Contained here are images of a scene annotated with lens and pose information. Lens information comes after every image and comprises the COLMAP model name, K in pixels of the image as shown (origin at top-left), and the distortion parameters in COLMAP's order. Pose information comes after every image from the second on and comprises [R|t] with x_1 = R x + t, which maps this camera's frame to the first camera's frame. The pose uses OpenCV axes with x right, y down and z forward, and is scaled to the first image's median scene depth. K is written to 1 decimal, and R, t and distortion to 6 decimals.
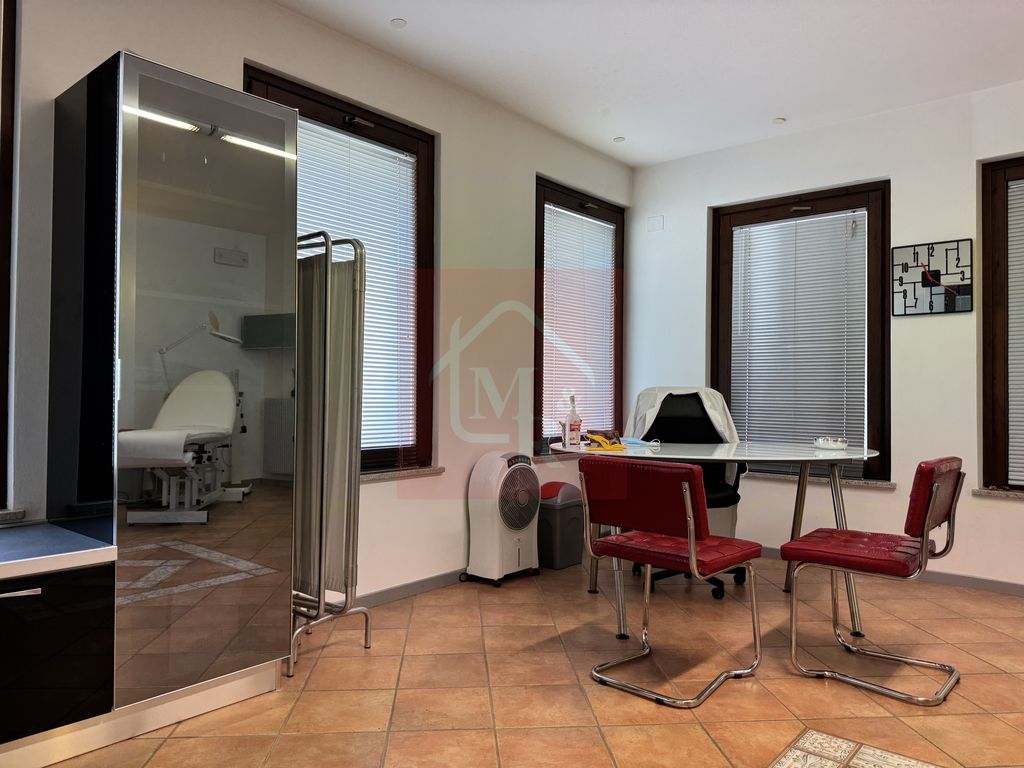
lens RADIAL K [[726.8, 0, 517.6], [0, 726.8, 384.2], [0, 0, 1]] dist [0.037484, -0.042479]
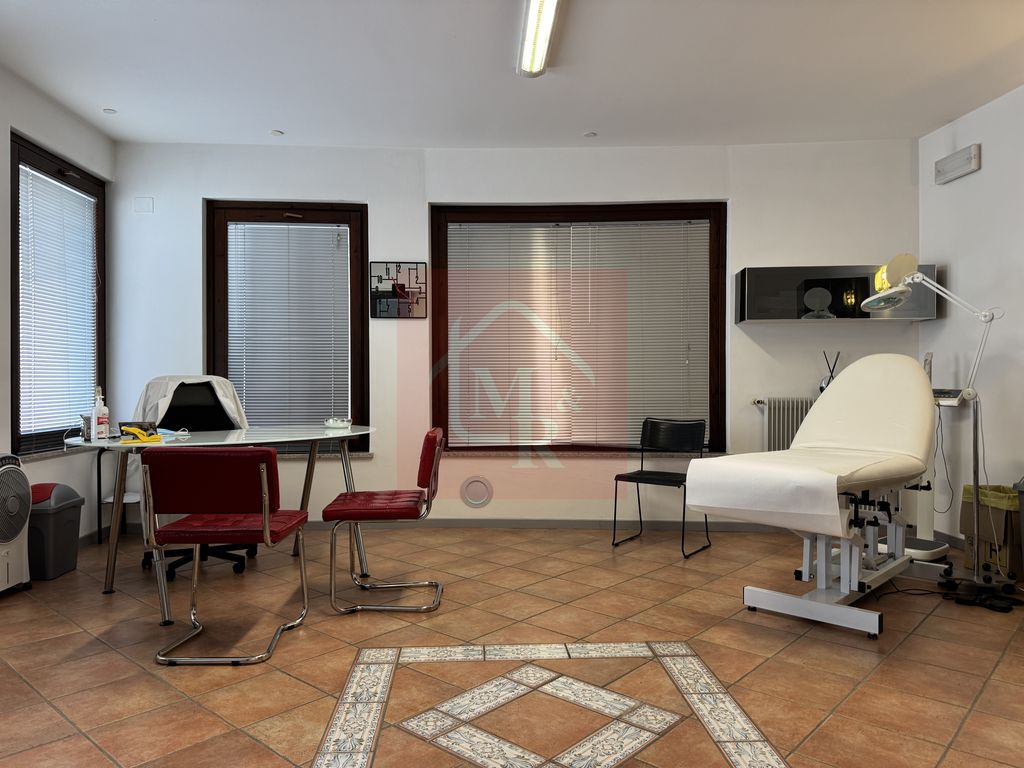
lens RADIAL K [[726.8, 0, 511.8], [0, 726.8, 380.4], [0, 0, 1]] dist [0.037484, -0.042479]
pose [[0.729181, -0.007221, 0.684283, -0.181278], [-0.004445, 0.999873, 0.015288, -0.009461], [-0.684307, -0.014189, 0.729056, -0.061841]]
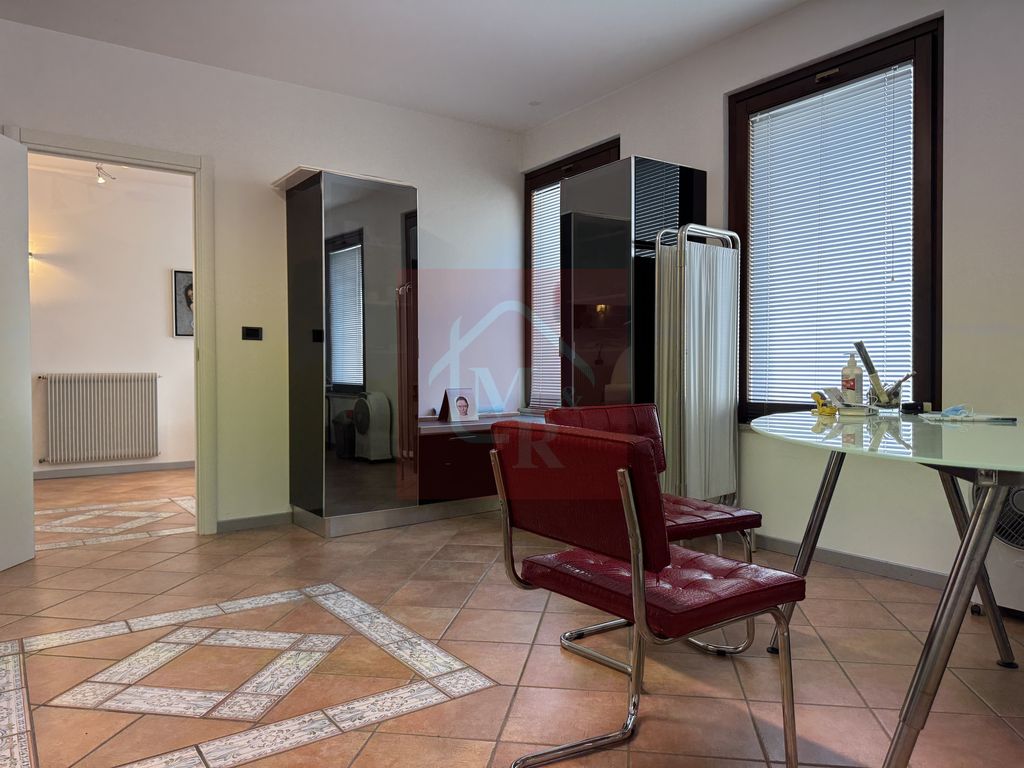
lens RADIAL K [[726.8, 0, 511.7], [0, 726.8, 384.7], [0, 0, 1]] dist [0.037484, -0.042479]
pose [[-0.252773, 0.016013, -0.967393, 0.865383], [0.017530, 0.999775, 0.011968, 0.043938], [0.967367, -0.013933, -0.252997, 0.835434]]
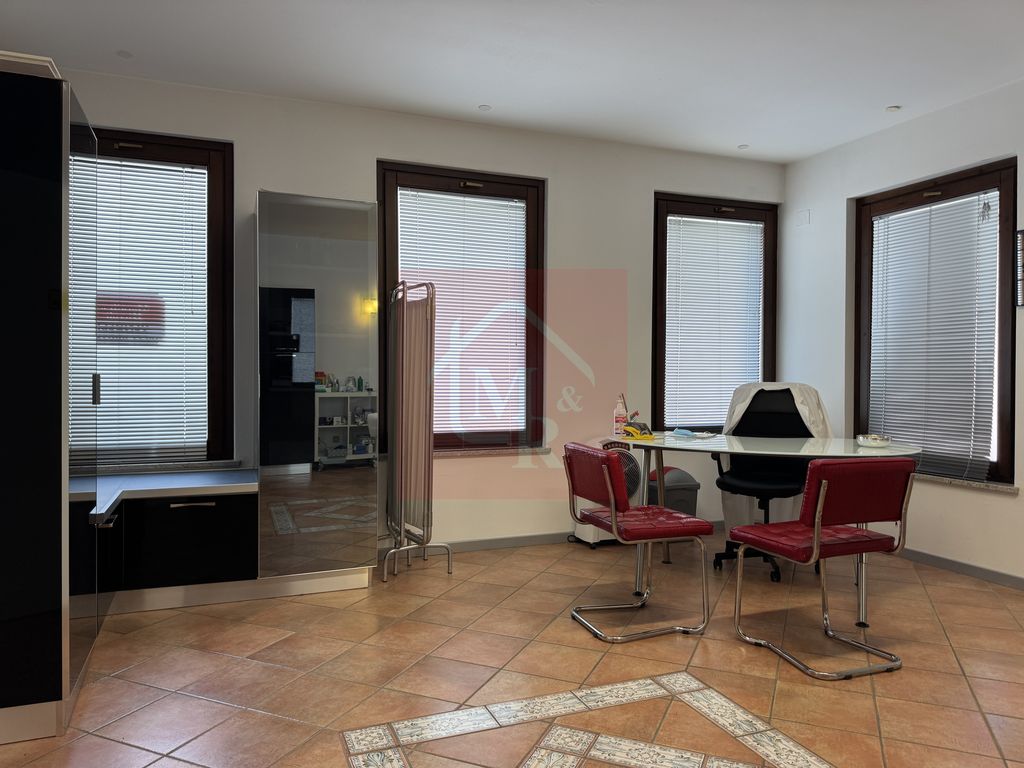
lens RADIAL K [[726.8, 0, 513.5], [0, 726.8, 382.9], [0, 0, 1]] dist [0.037484, -0.042479]
pose [[0.881043, 0.002642, -0.473029, 0.476619], [0.008576, 0.999731, 0.021557, -0.027304], [0.472958, -0.023049, 0.880783, -0.134234]]
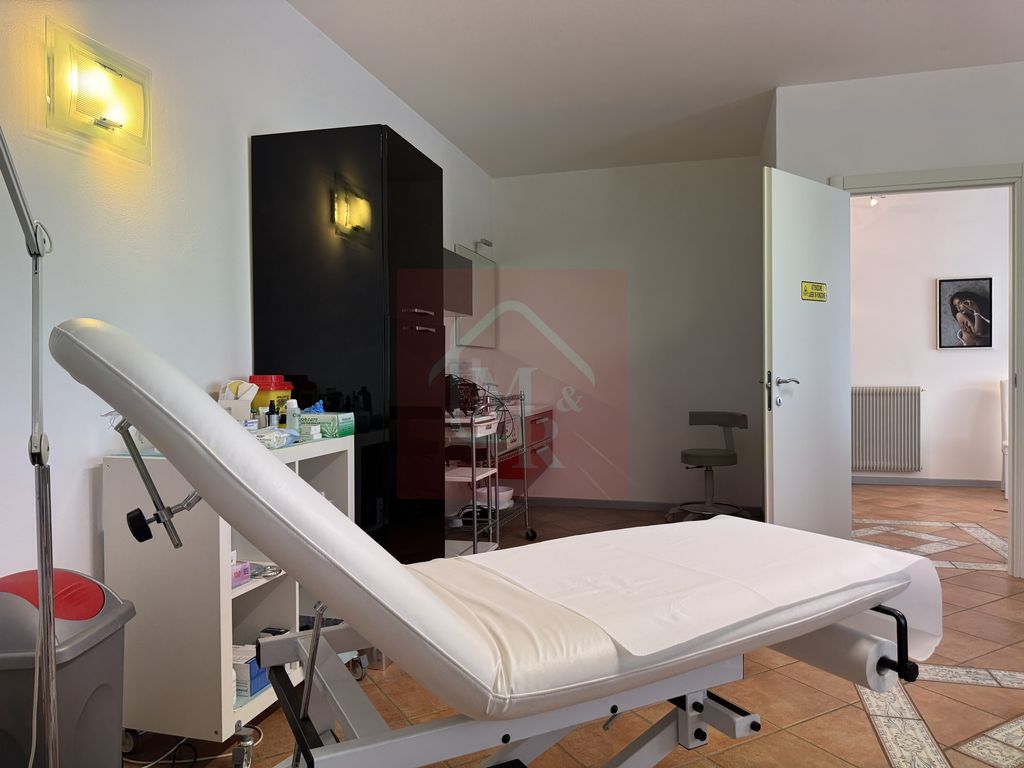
lens RADIAL K [[726.8, 0, 513.7], [0, 726.8, 378.1], [0, 0, 1]] dist [0.037484, -0.042479]
pose [[-0.908197, 0.006832, -0.418486, 0.980744], [0.008351, 0.999964, -0.001799, -0.008573], [0.418459, -0.005128, -0.908221, 0.718612]]
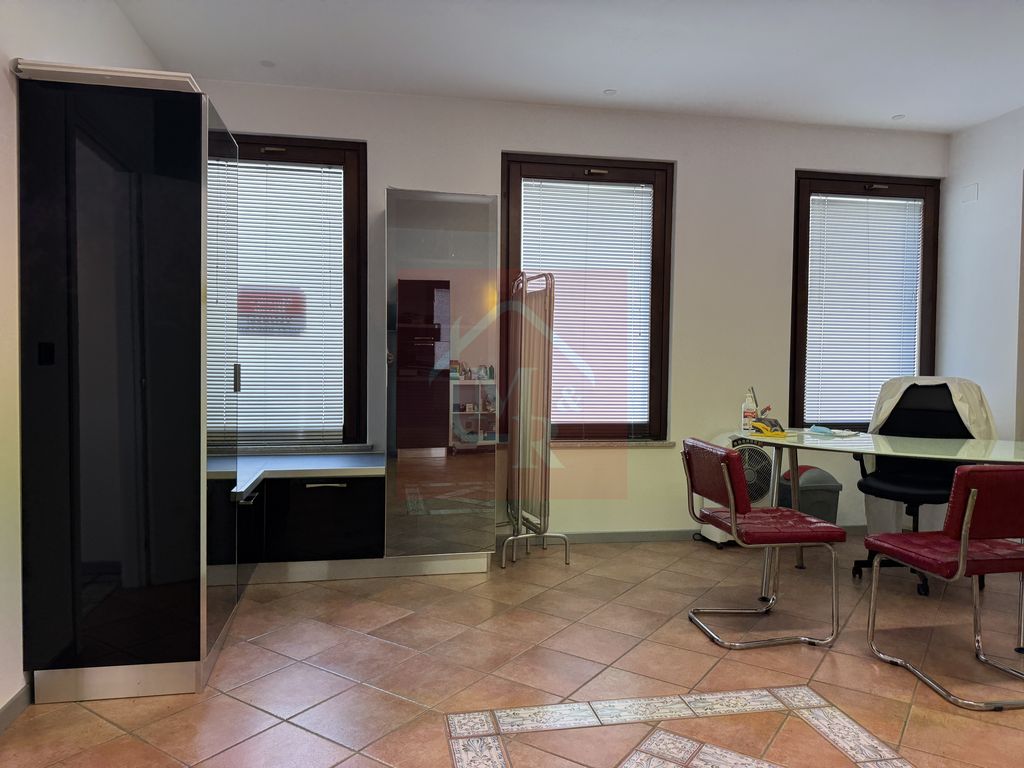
lens RADIAL K [[726.8, 0, 513.8], [0, 726.8, 384.0], [0, 0, 1]] dist [0.037484, -0.042479]
pose [[0.774064, 0.022211, -0.632717, 0.500265], [0.002980, 0.999246, 0.038723, -0.032081], [0.633100, -0.031860, 0.773414, -0.108388]]
